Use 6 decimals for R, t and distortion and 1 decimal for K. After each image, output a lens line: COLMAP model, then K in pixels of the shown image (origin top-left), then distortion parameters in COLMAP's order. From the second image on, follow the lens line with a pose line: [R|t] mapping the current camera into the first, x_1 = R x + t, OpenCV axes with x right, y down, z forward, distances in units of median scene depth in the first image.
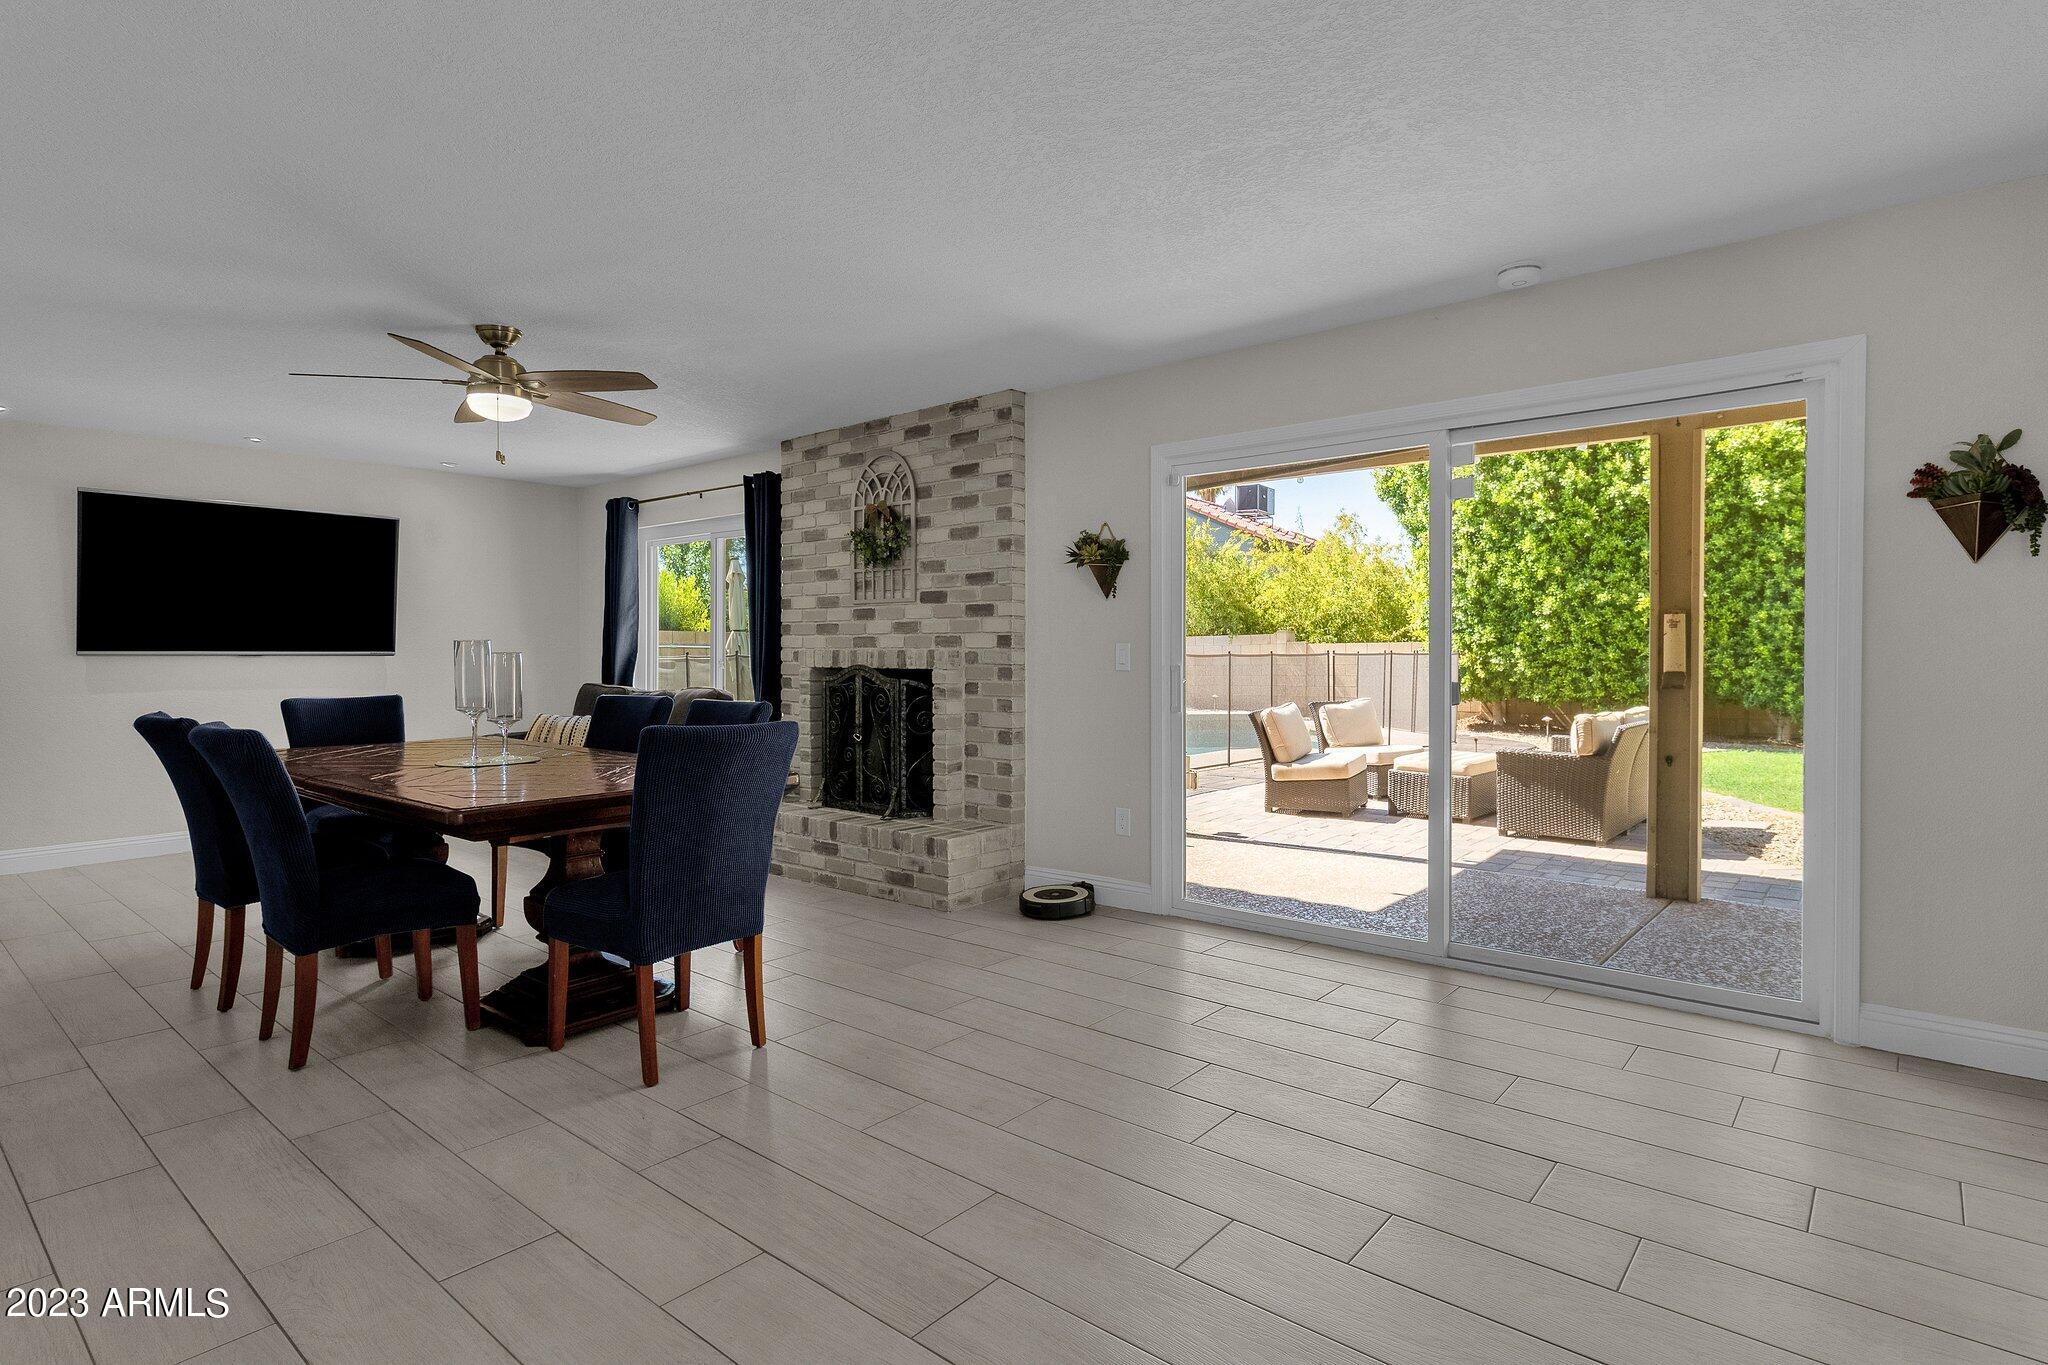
lens RADIAL K [[1037.1, 0, 1011.2], [0, 1037.1, 667.7], [0, 0, 1]] dist [0.000431, 0.000512]
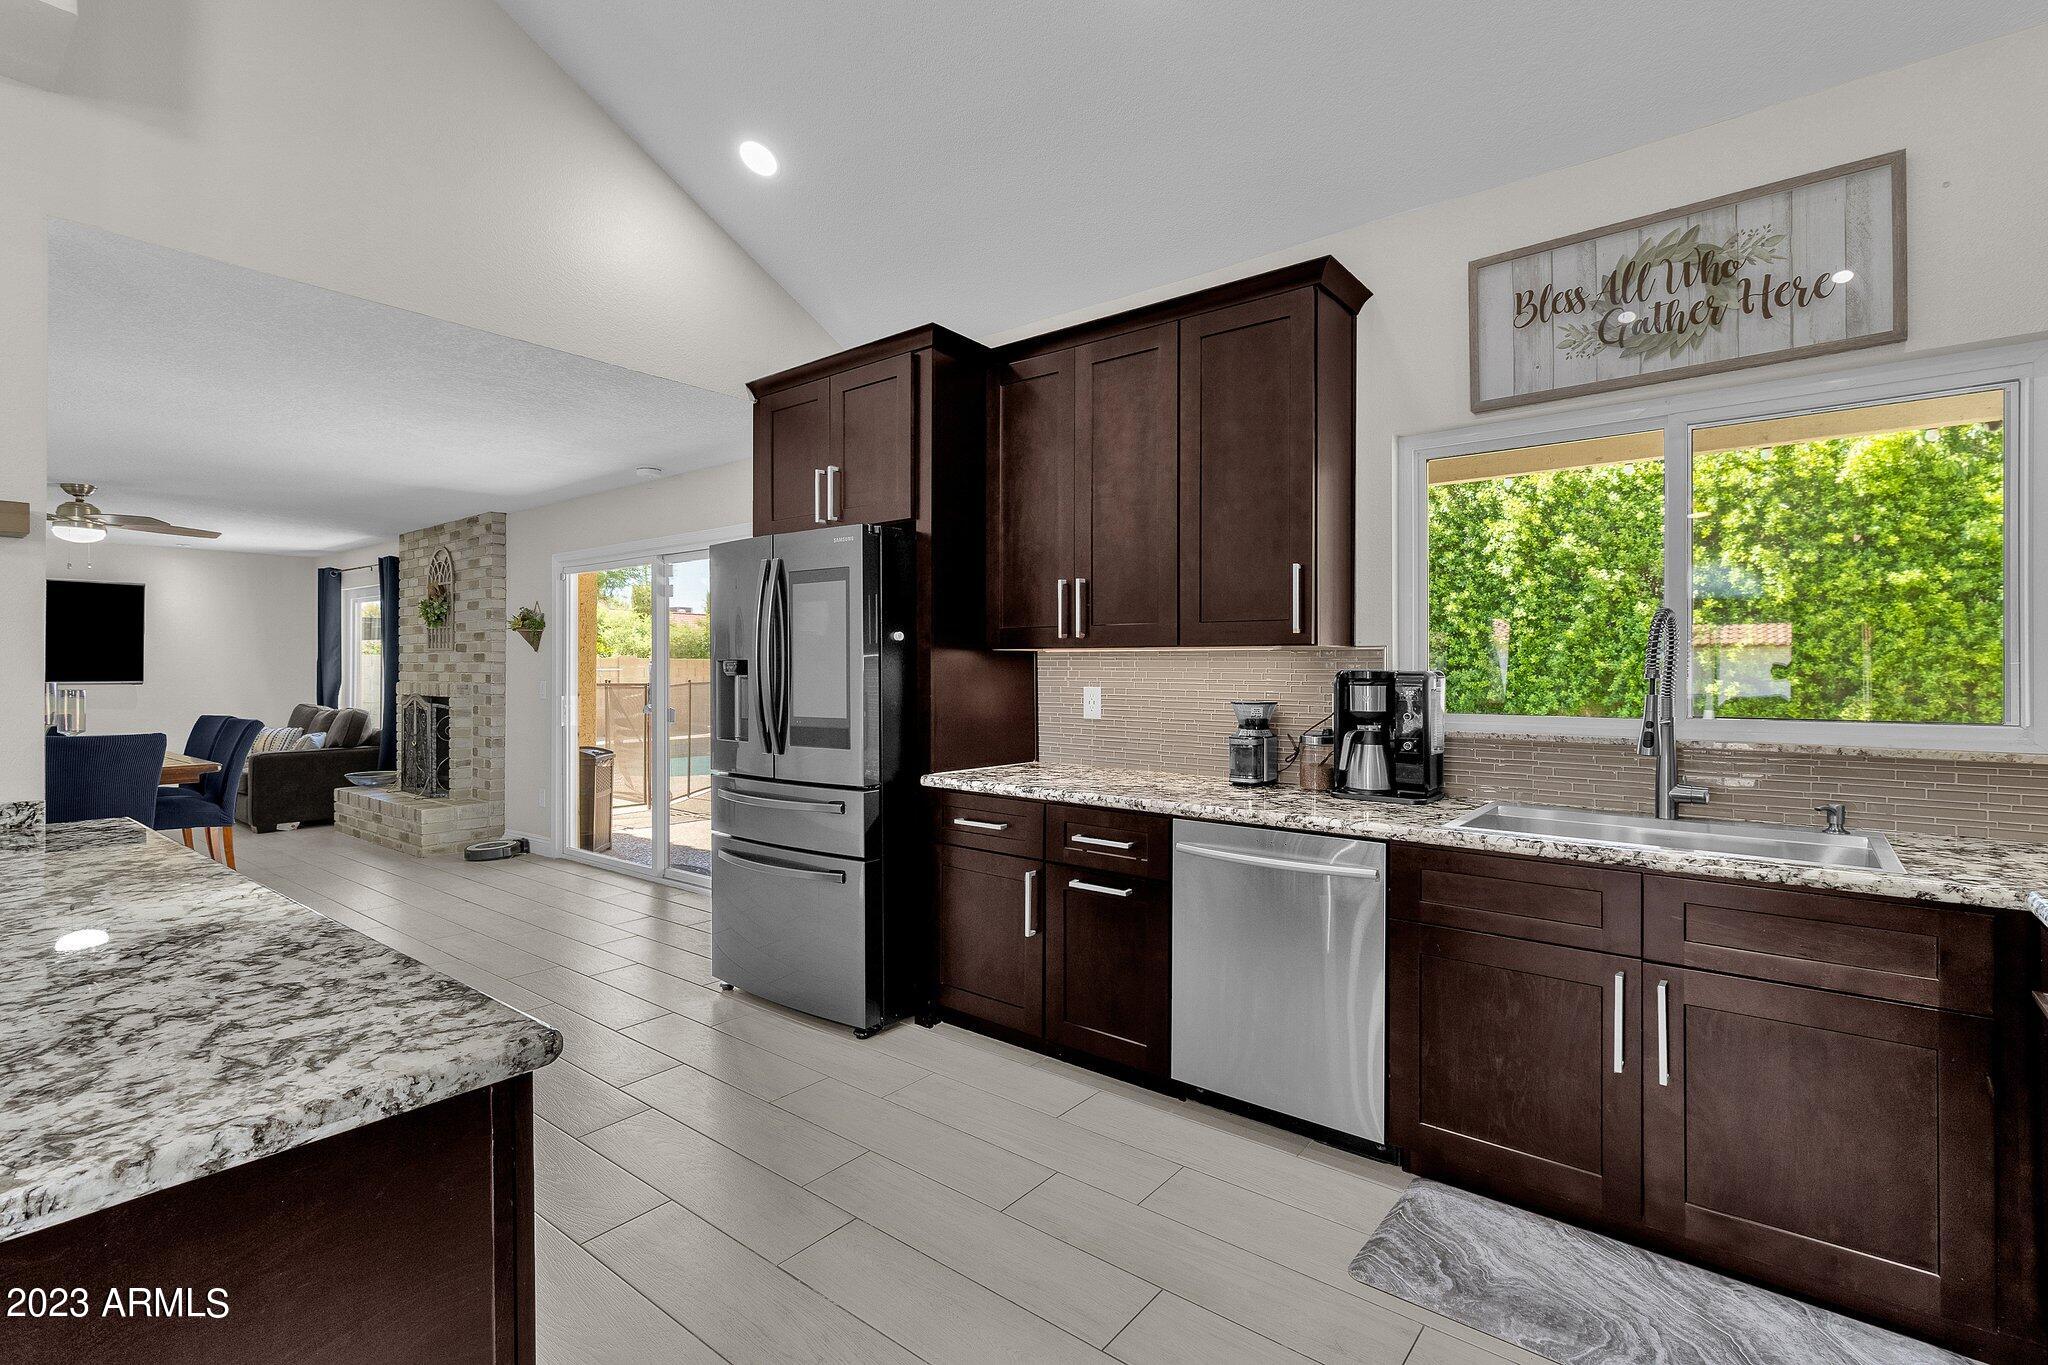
lens RADIAL K [[940.4, 0, 1039.6], [0, 940.4, 667.6], [0, 0, 1]] dist [-0.002370, 0.001278]
pose [[0.998980, -0.002056, 0.045098, 0.710839], [0.002462, 0.999957, -0.008966, -0.026888], [-0.045078, 0.009068, 0.998942, -0.385201]]
